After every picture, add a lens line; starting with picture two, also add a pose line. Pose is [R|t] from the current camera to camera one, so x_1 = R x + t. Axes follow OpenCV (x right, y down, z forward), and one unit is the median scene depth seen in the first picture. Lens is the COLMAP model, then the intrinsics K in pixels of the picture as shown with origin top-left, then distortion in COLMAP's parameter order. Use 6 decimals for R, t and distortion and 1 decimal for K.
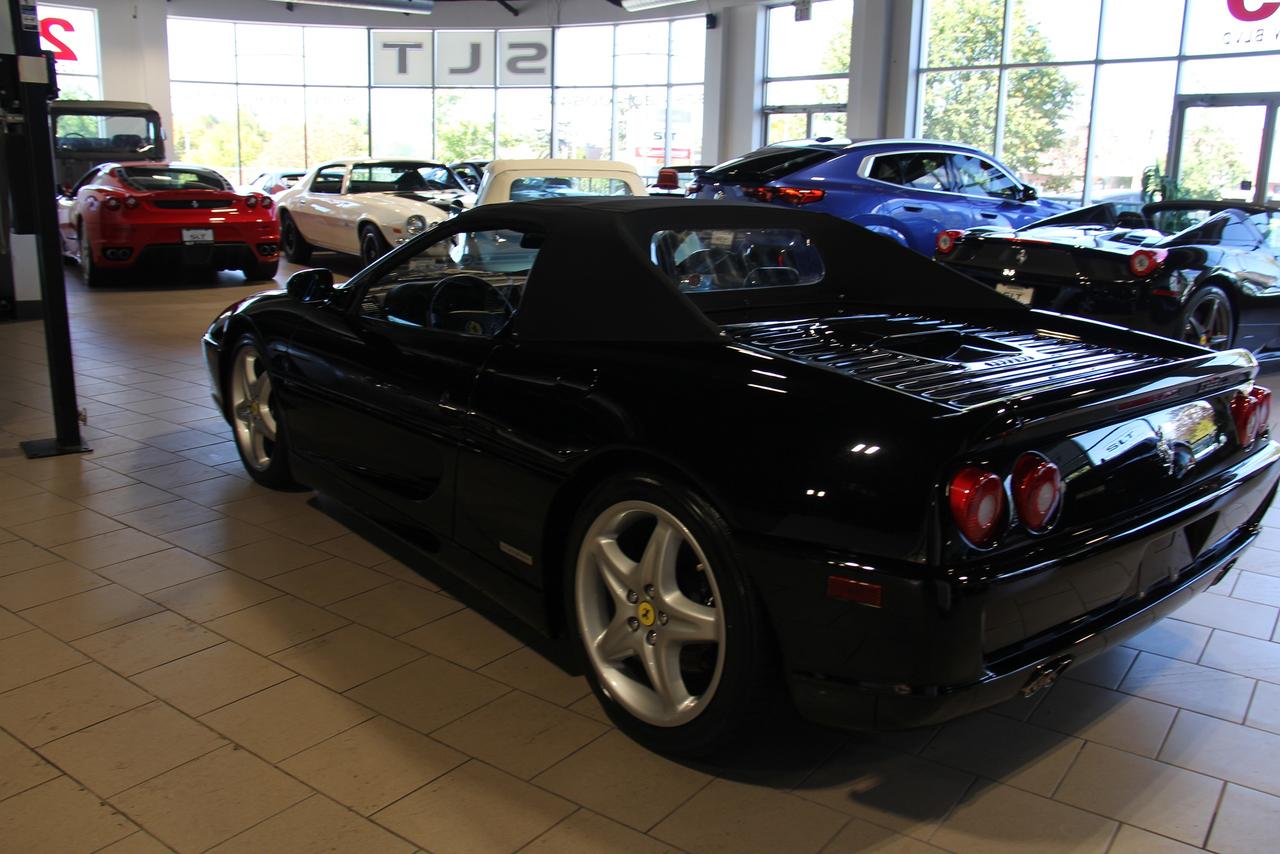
lens RADIAL K [[1081.0, 0, 659.2], [0, 1081.0, 428.3], [0, 0, 1]] dist [-0.164734, 0.132747]
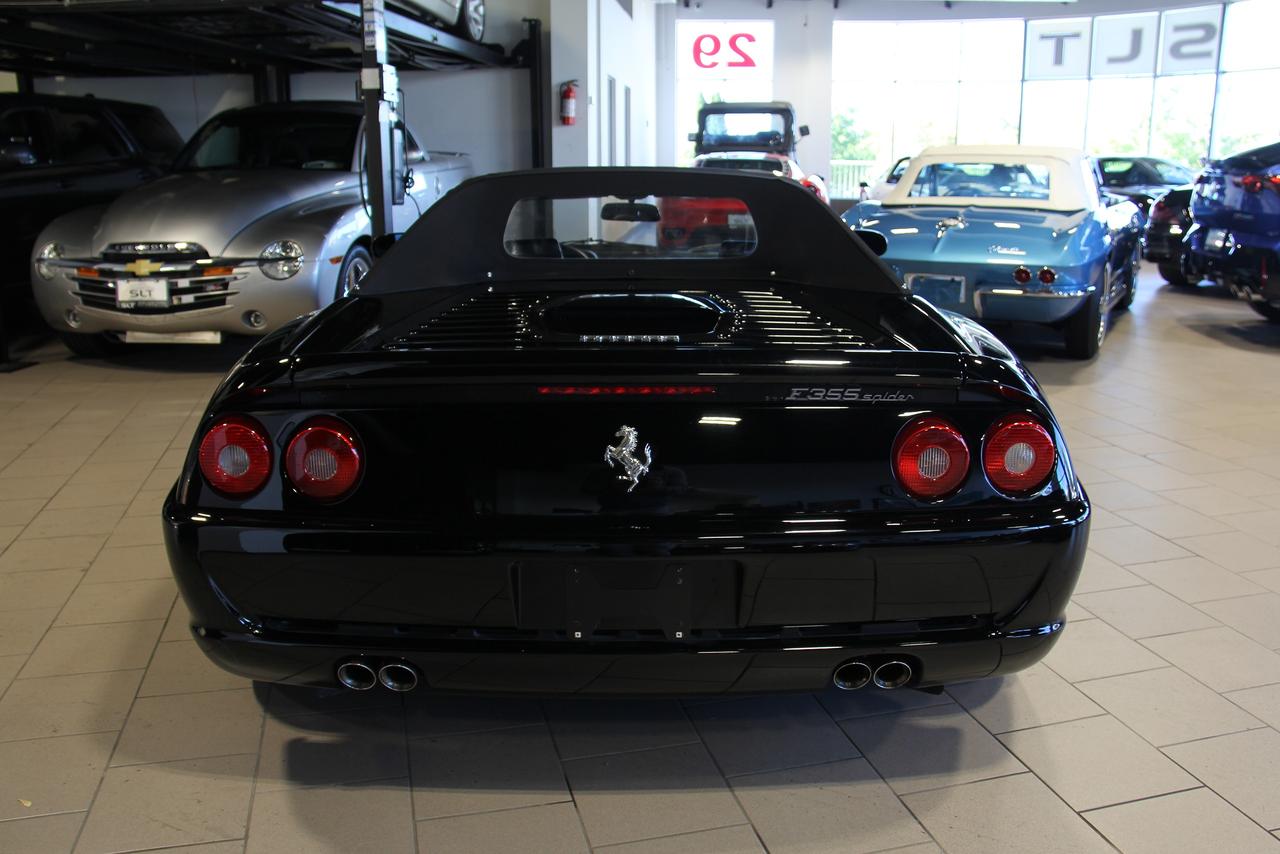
lens RADIAL K [[1081.0, 0, 659.2], [0, 1081.0, 428.3], [0, 0, 1]] dist [-0.164734, 0.132747]
pose [[0.767560, 0.127836, -0.628100, 0.120925], [-0.128170, 0.990730, 0.045013, -0.004756], [0.628031, 0.045953, 0.776830, 0.048440]]
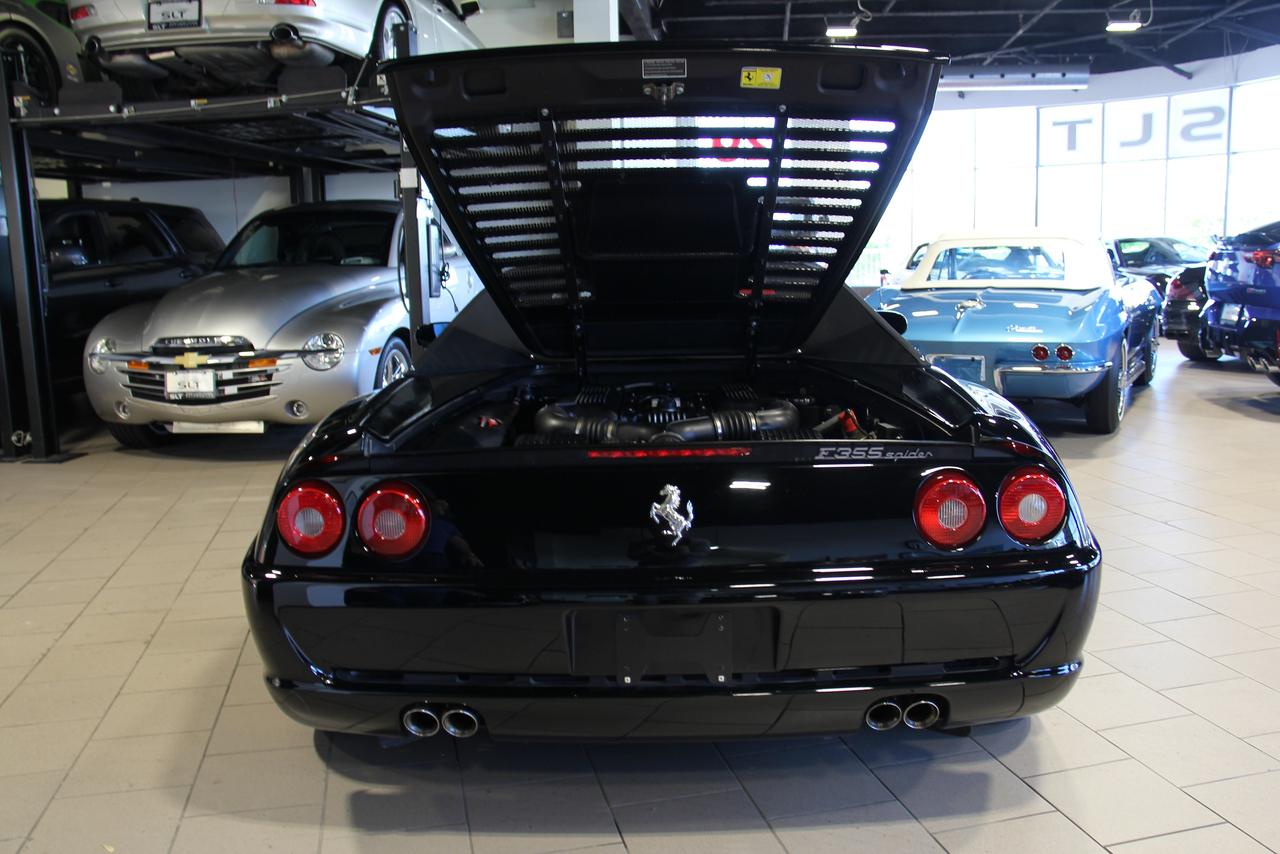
lens RADIAL K [[1081.0, 0, 659.2], [0, 1081.0, 428.3], [0, 0, 1]] dist [-0.164734, 0.132747]
pose [[0.753712, 0.060843, -0.654383, 0.125889], [-0.111148, 0.993163, -0.035677, -0.001905], [0.647738, 0.099624, 0.755321, 0.040751]]
